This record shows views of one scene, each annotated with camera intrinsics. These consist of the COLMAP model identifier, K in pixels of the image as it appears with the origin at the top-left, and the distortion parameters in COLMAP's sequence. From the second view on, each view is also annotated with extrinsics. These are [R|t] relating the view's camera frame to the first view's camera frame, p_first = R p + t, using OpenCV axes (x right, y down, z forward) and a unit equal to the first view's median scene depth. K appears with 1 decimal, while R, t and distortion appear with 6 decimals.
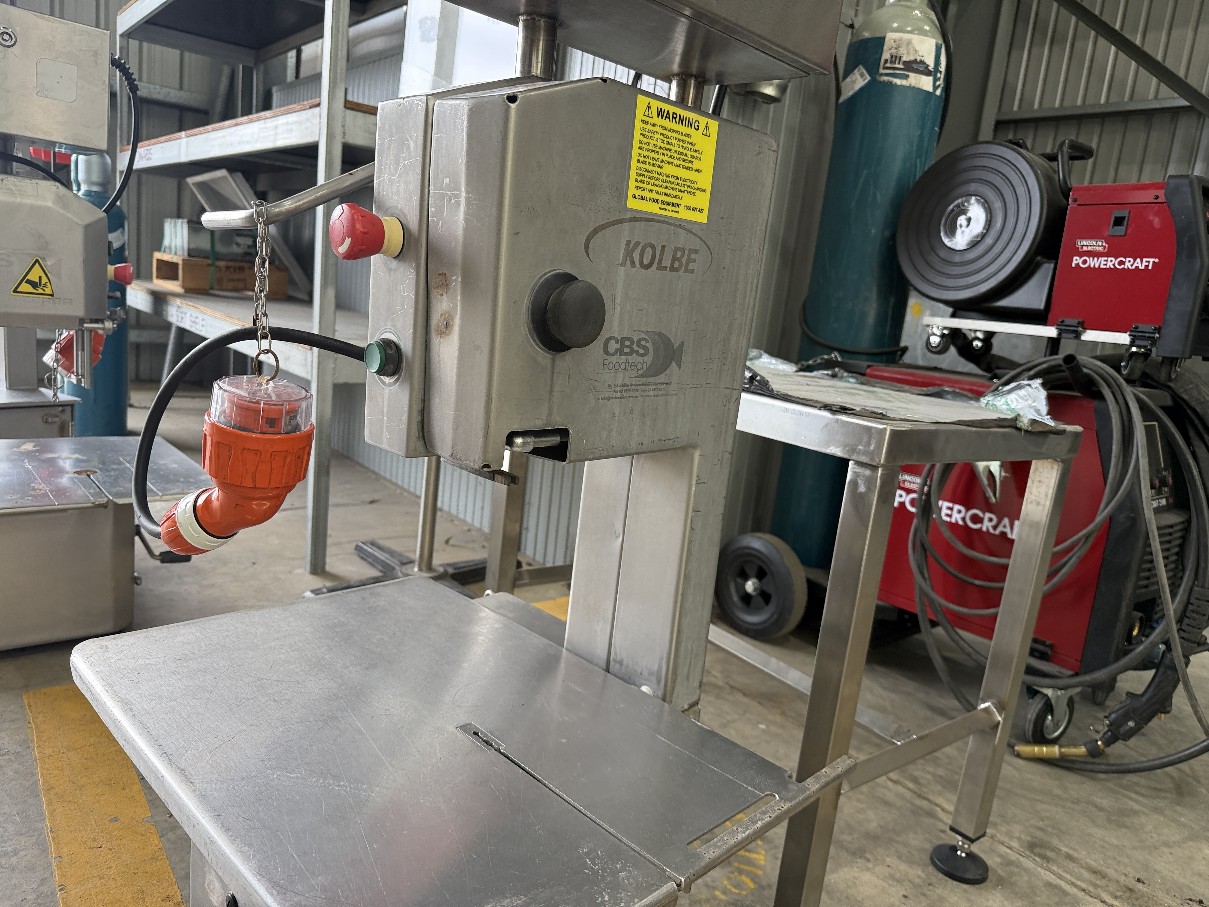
lens RADIAL K [[864.8, 0, 604.5], [0, 864.8, 453.5], [0, 0, 1]] dist [0.056567, -0.078651]
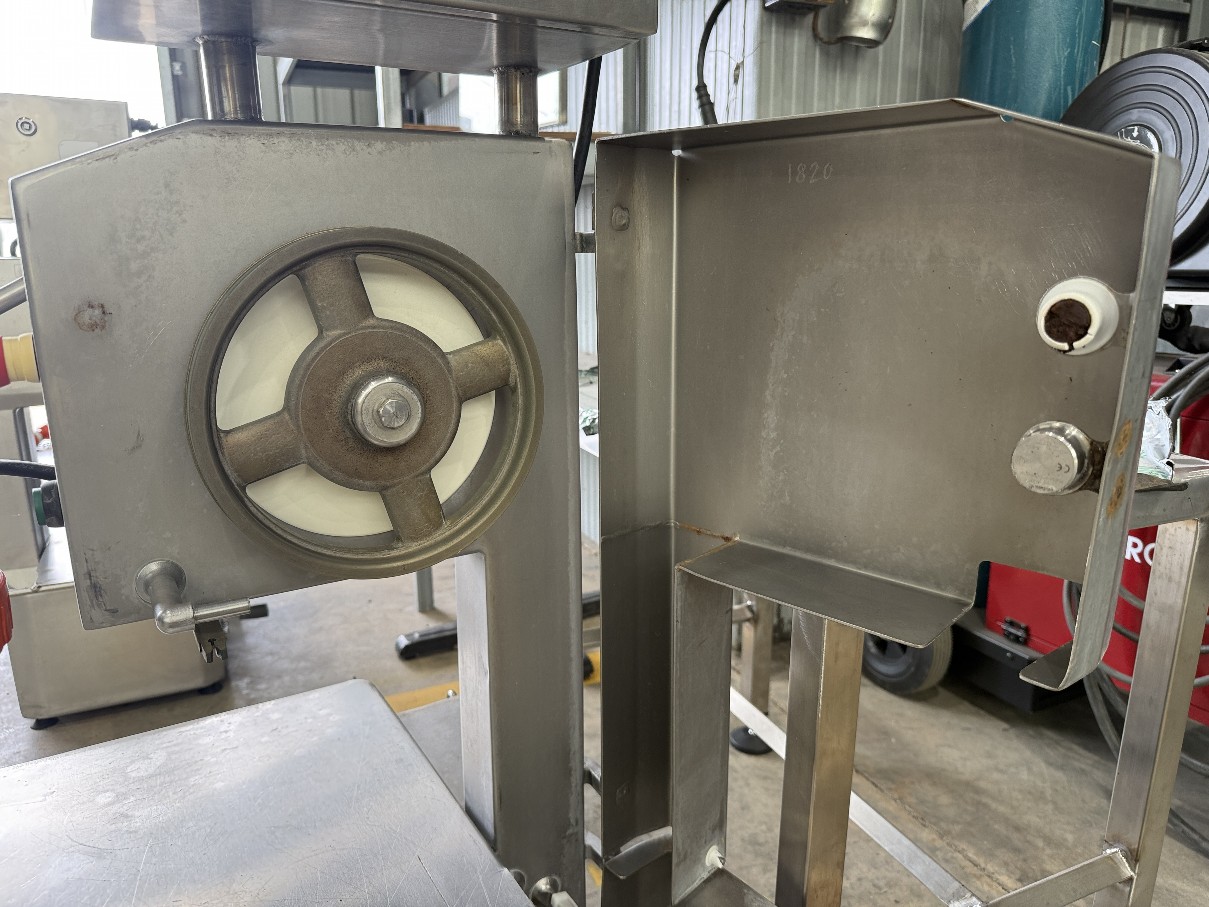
lens RADIAL K [[872.7, 0, 604.5], [0, 872.7, 453.5], [0, 0, 1]] dist [-0.023378, 0.004574]
pose [[0.959401, -0.053995, -0.276828, 0.164598], [0.061457, 0.997941, 0.018344, -0.051982], [0.275267, -0.034613, 0.960744, 0.139210]]
